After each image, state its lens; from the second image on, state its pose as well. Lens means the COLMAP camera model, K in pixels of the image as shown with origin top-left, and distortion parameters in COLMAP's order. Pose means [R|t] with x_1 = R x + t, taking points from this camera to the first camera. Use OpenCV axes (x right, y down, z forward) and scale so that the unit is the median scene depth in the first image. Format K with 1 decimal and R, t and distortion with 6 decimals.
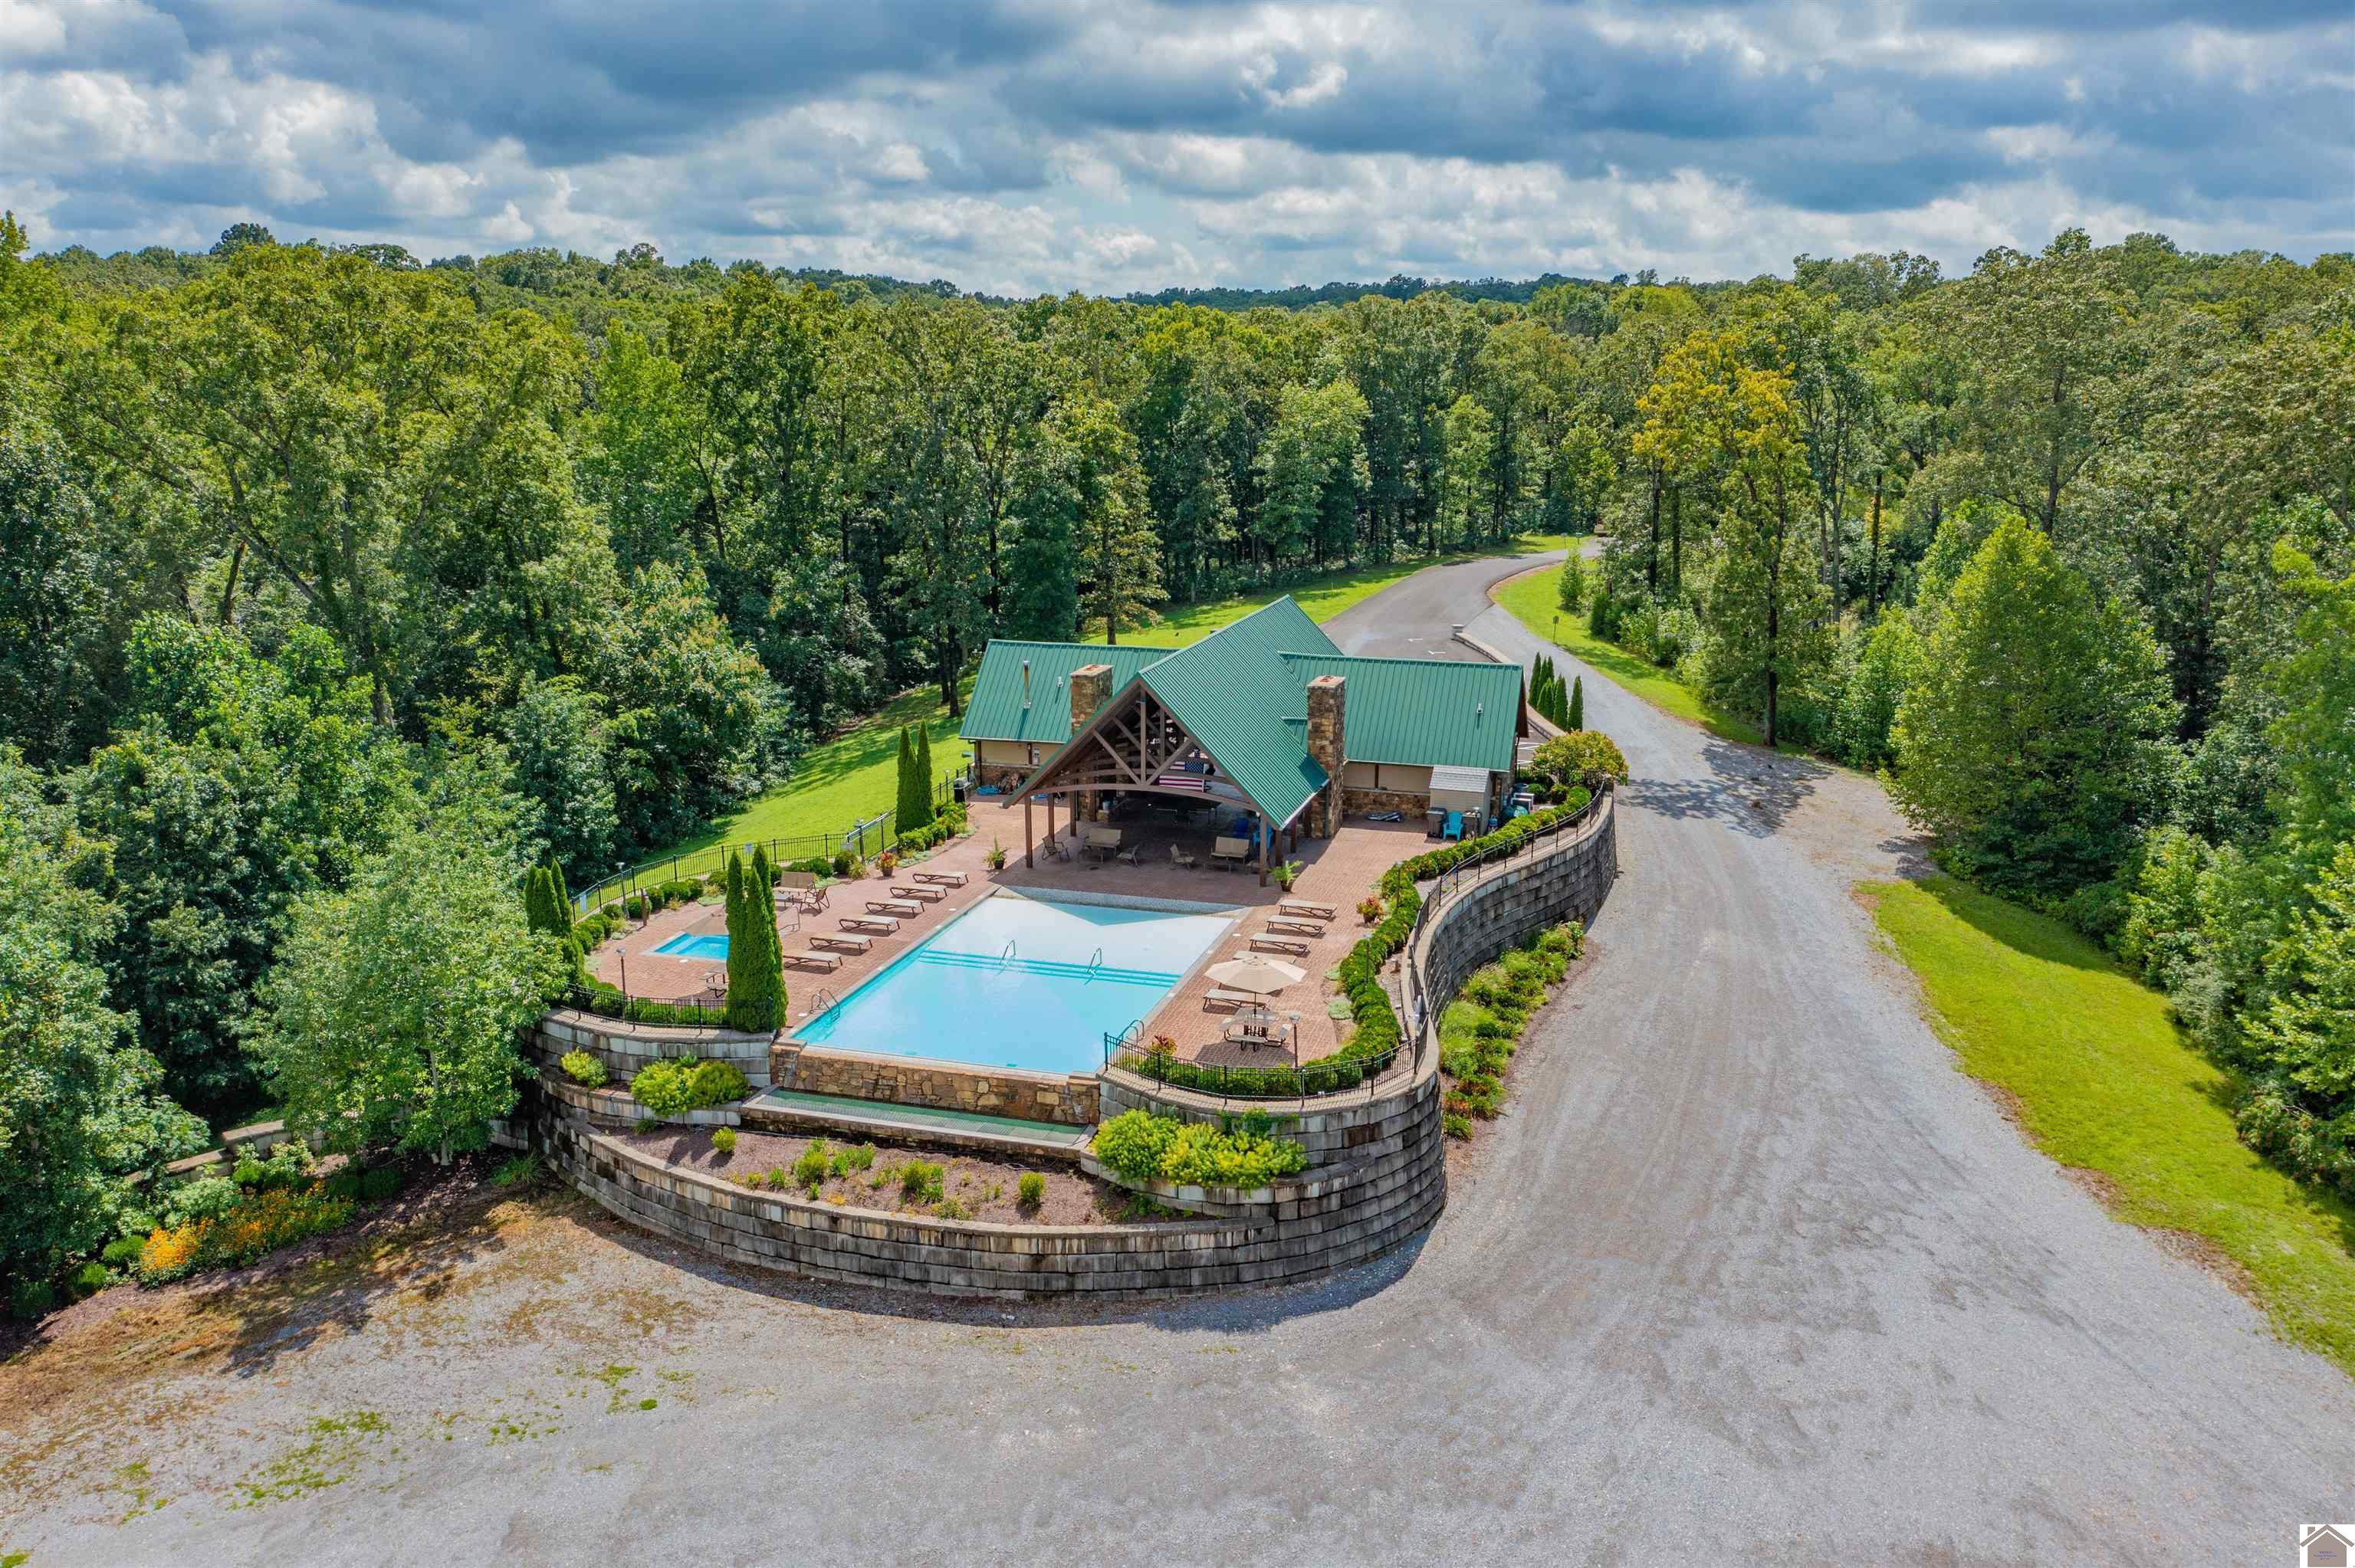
lens RADIAL K [[1899.0, 0, 1177.5], [0, 1899.0, 784.0], [0, 0, 1]] dist [-0.003128, 0.032965]
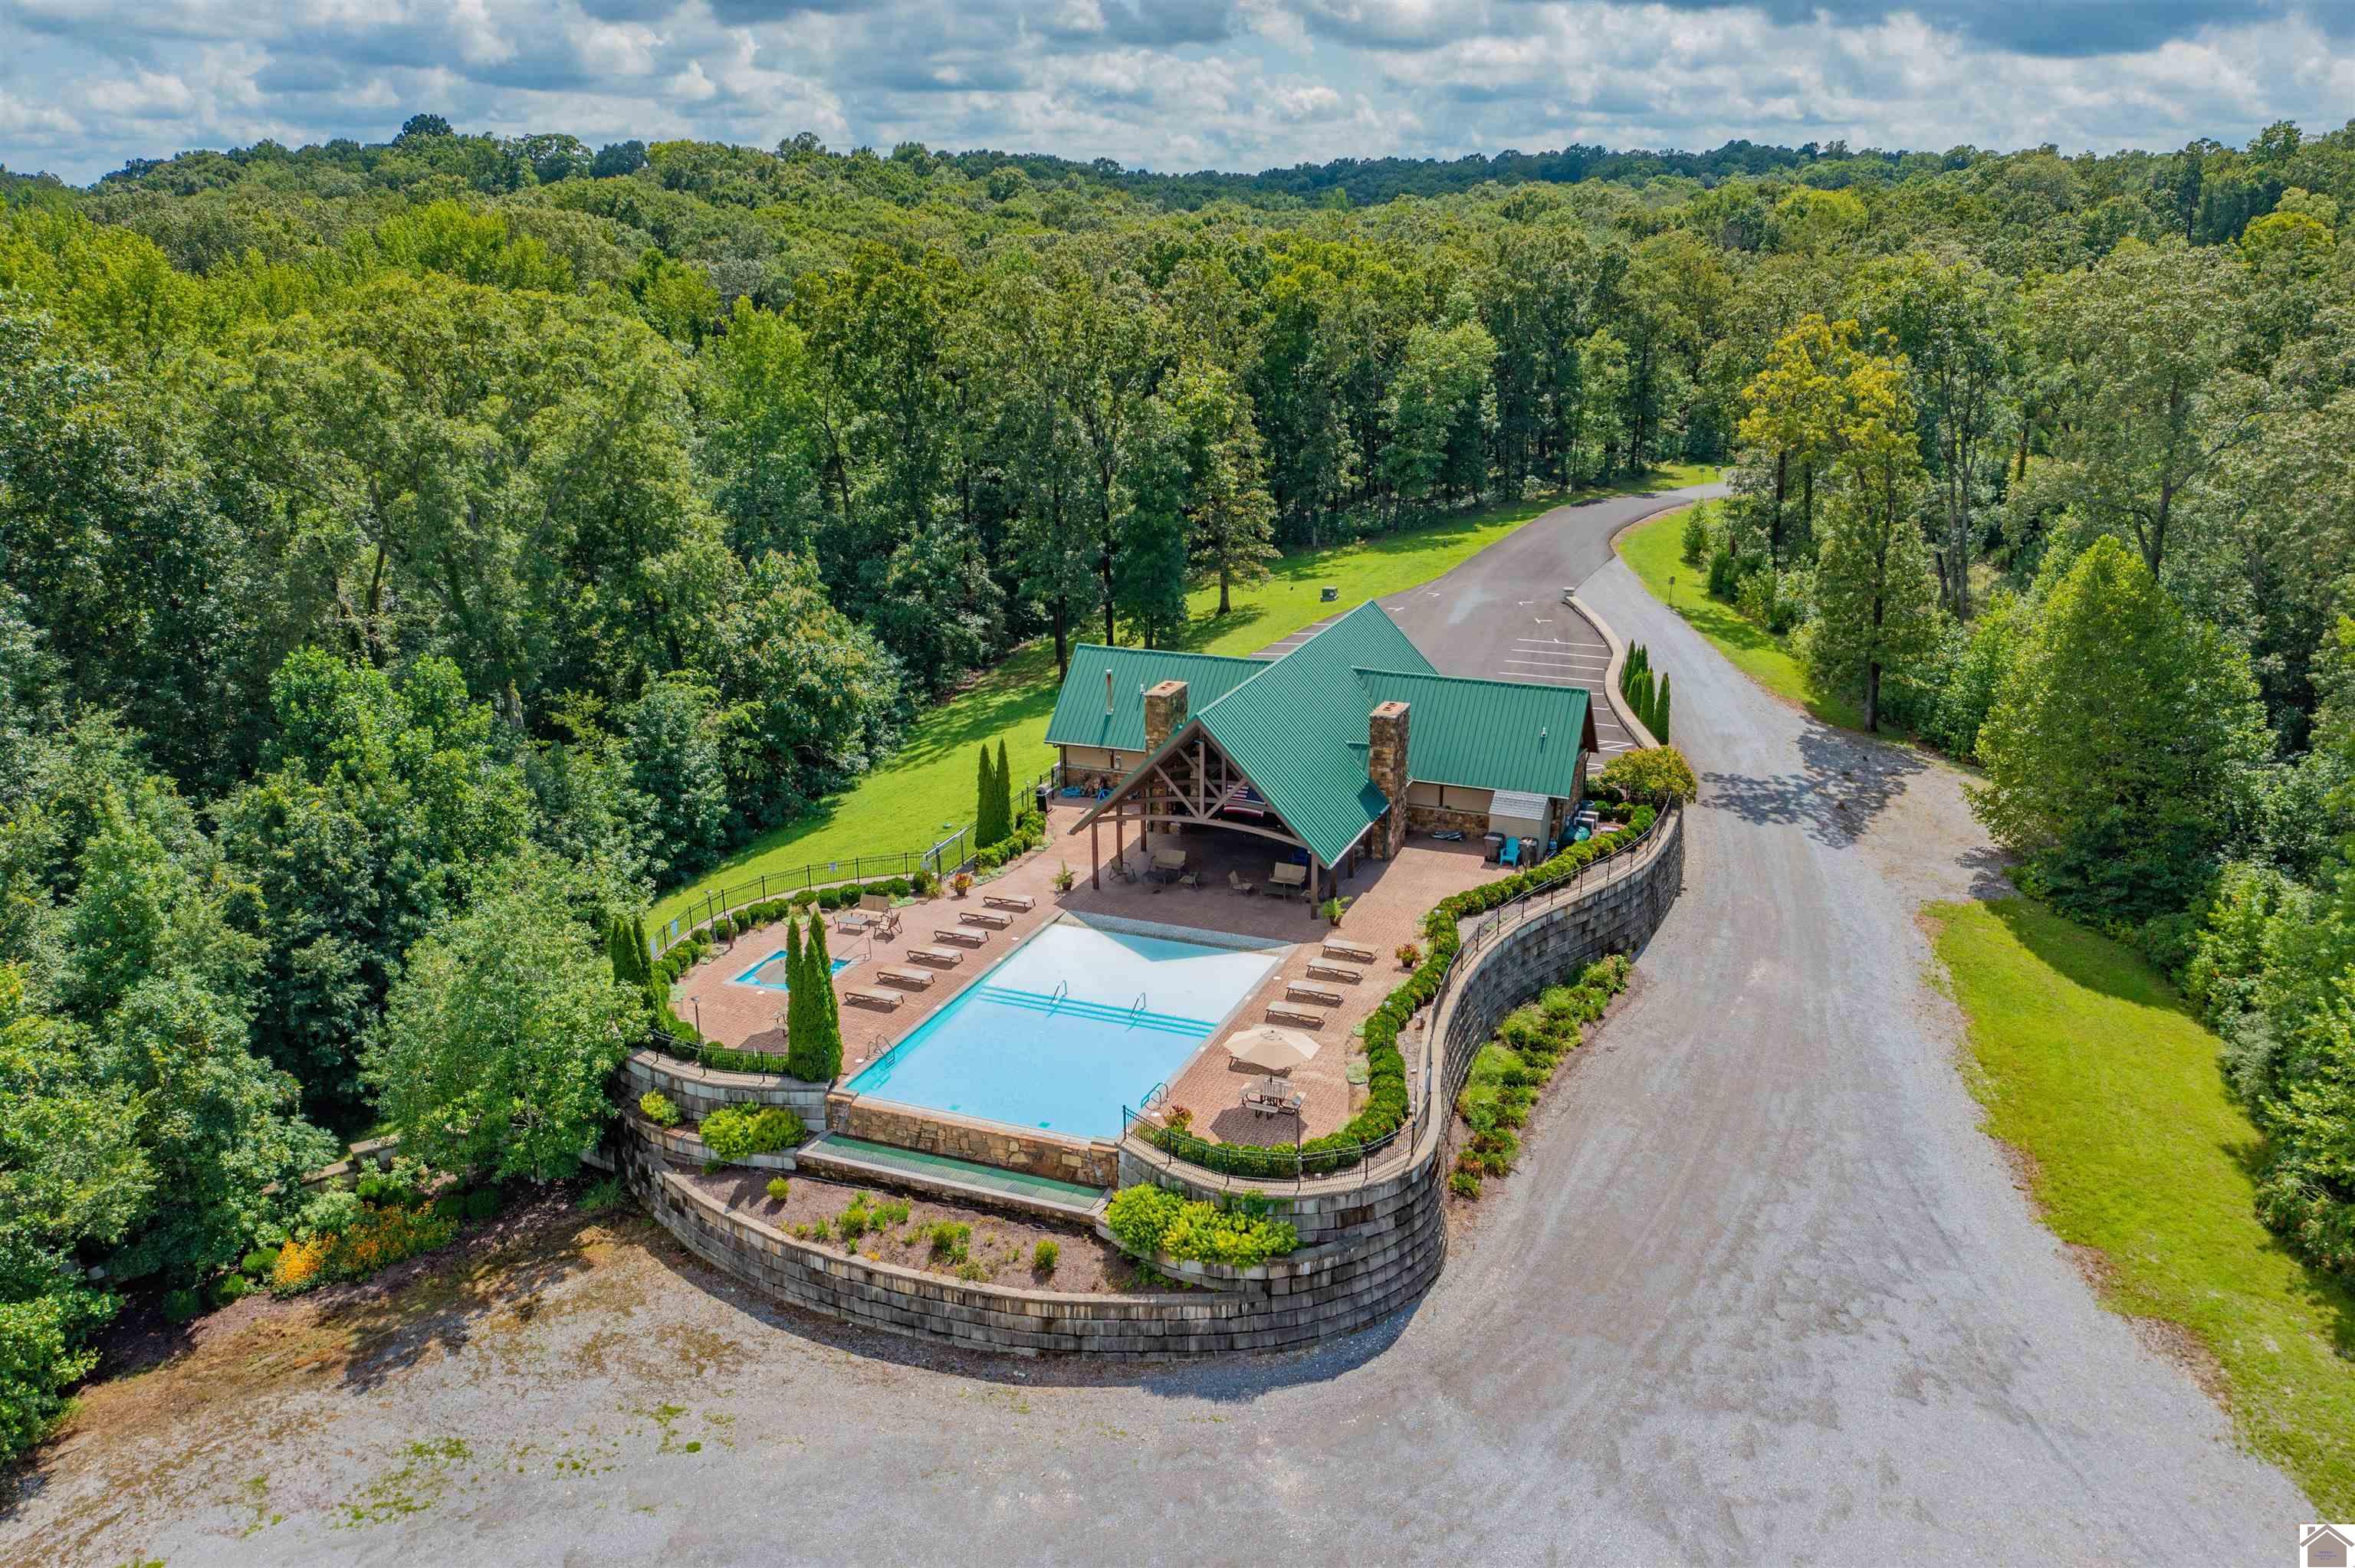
lens RADIAL K [[1901.1, 0, 1177.5], [0, 1901.1, 784.0], [0, 0, 1]] dist [-0.006929, 0.050152]
pose [[0.995898, 0.023154, -0.087465, 0.068357], [-0.016800, 0.997212, 0.072701, -0.107654], [0.088905, -0.070933, 0.993511, -0.046717]]
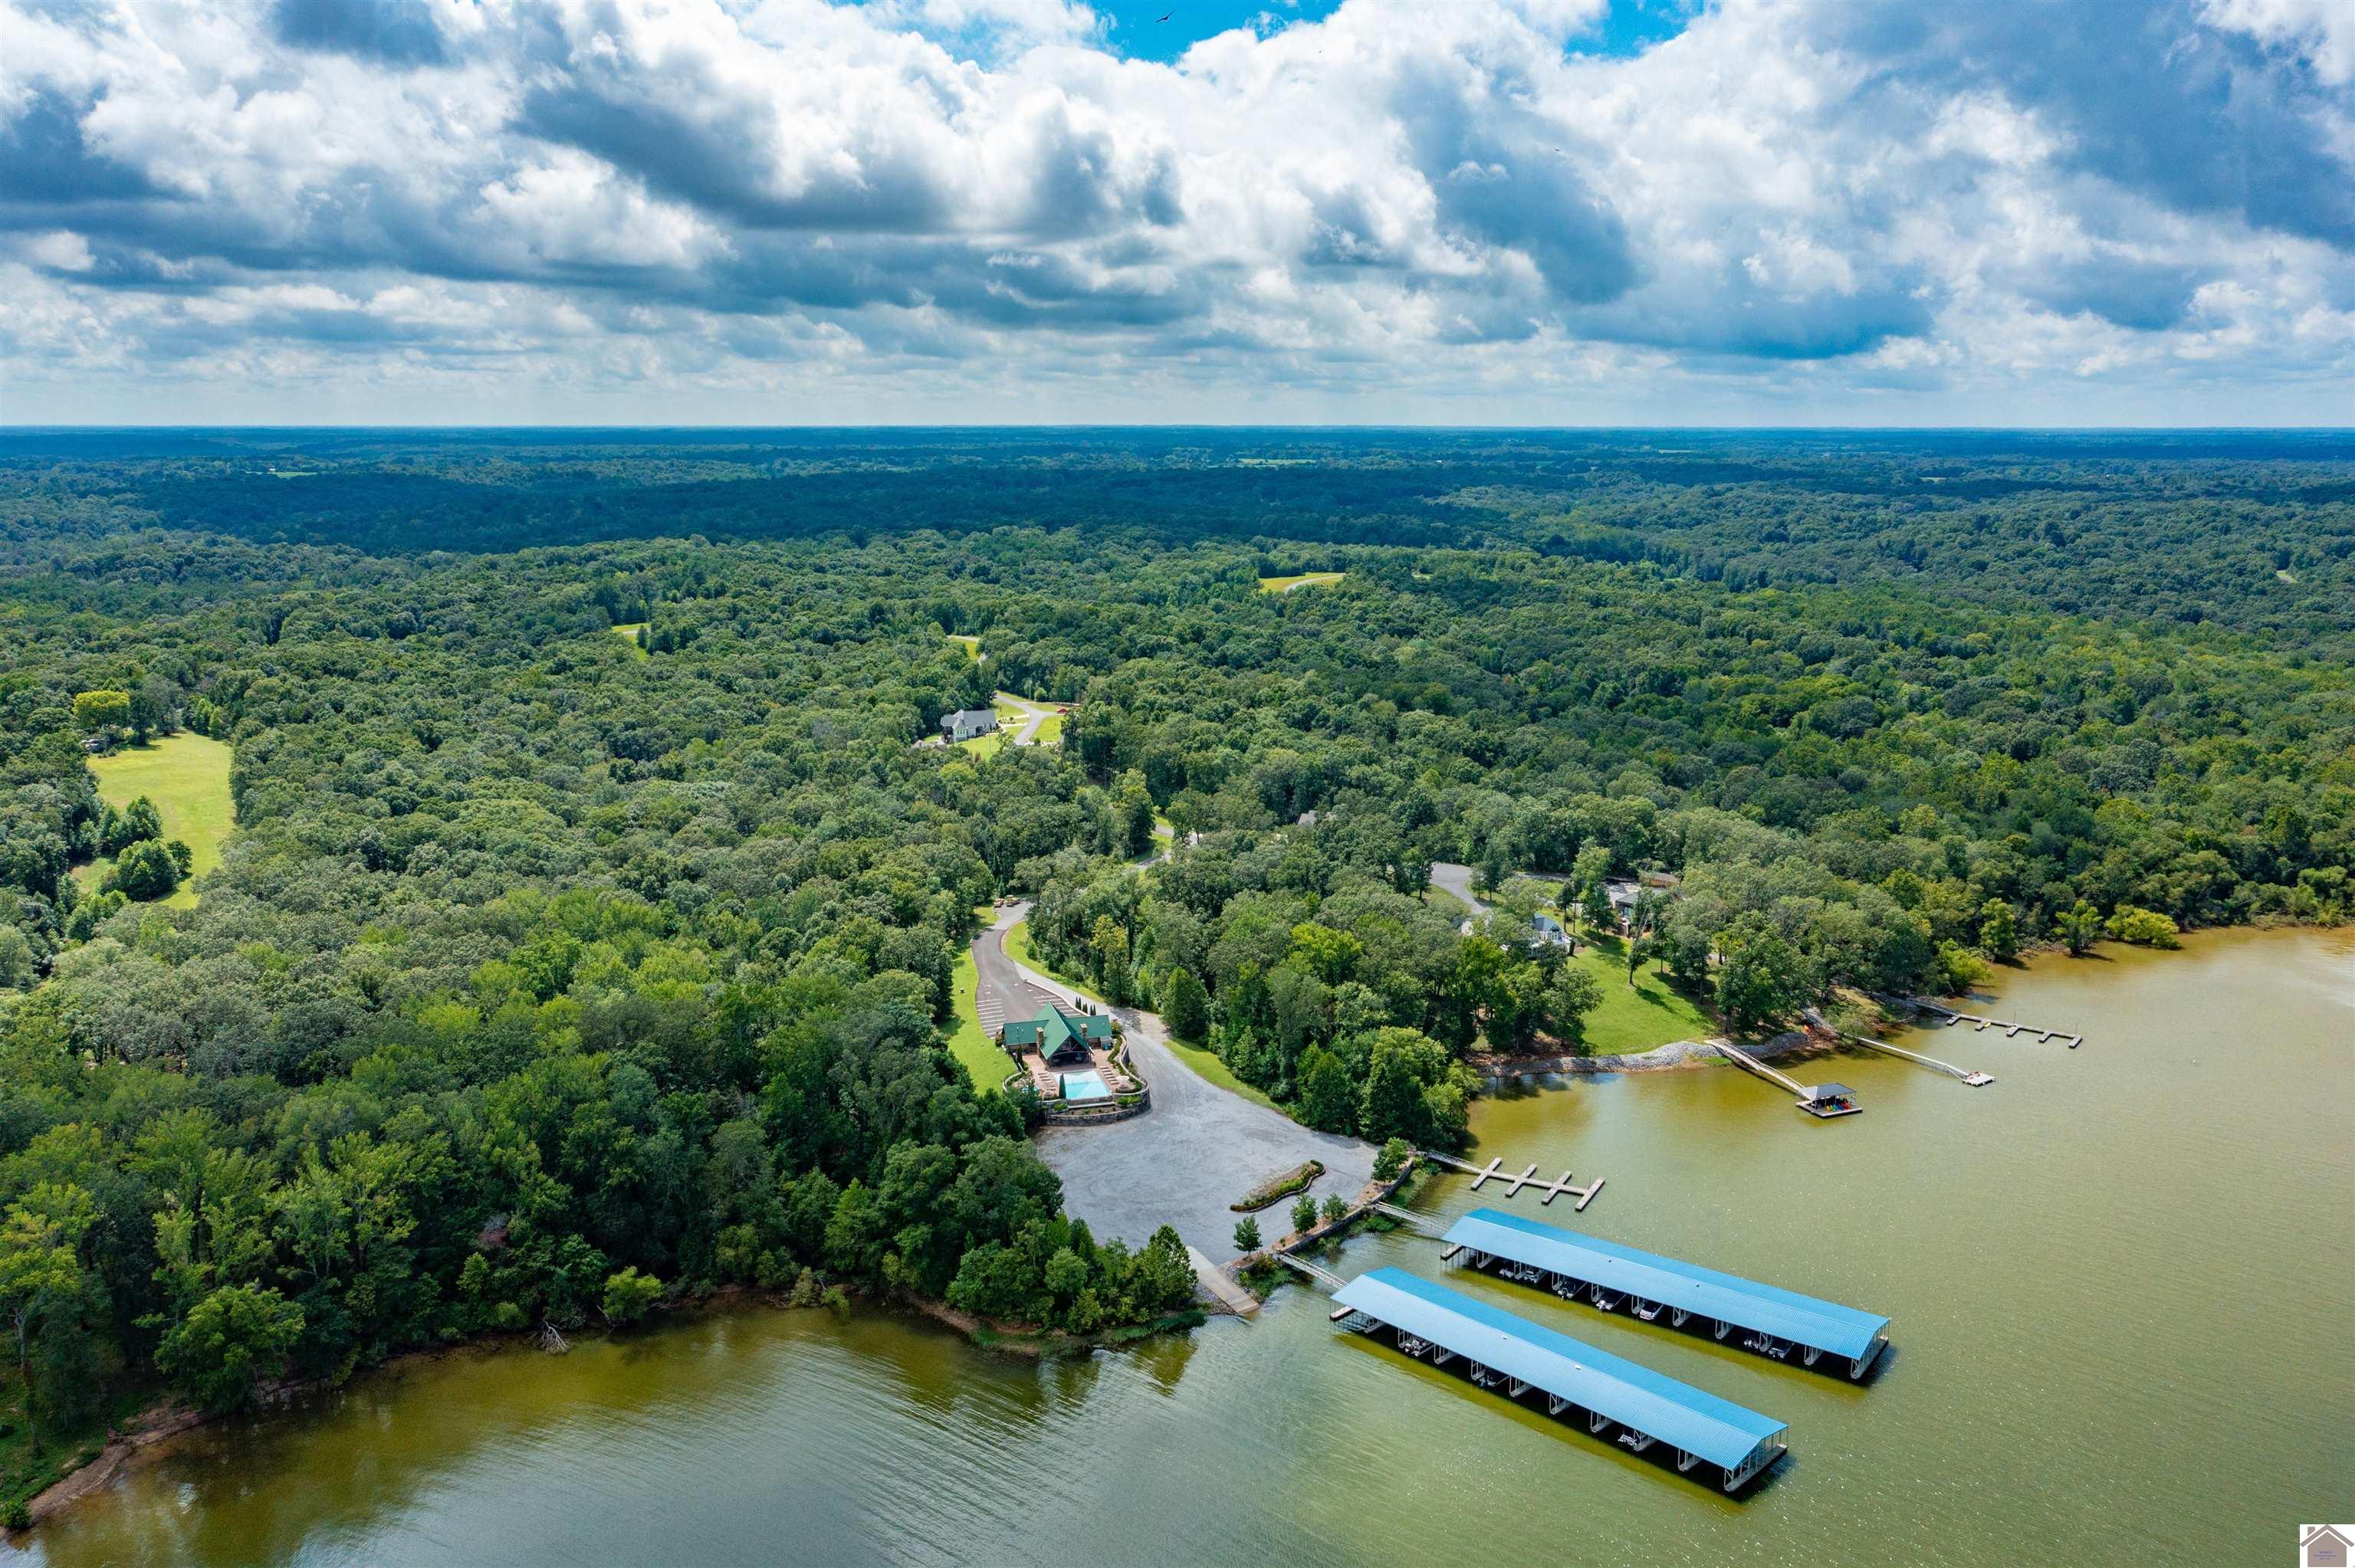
lens RADIAL K [[1917.9, 0, 1184.4], [0, 1917.9, 854.0], [0, 0, 1]] dist [-0.005601, 0.041015]
pose [[0.853534, -0.120910, 0.506815, -3.064152], [0.116613, 0.992357, 0.040357, -0.928389], [-0.507821, 0.024655, 0.861110, -4.991989]]
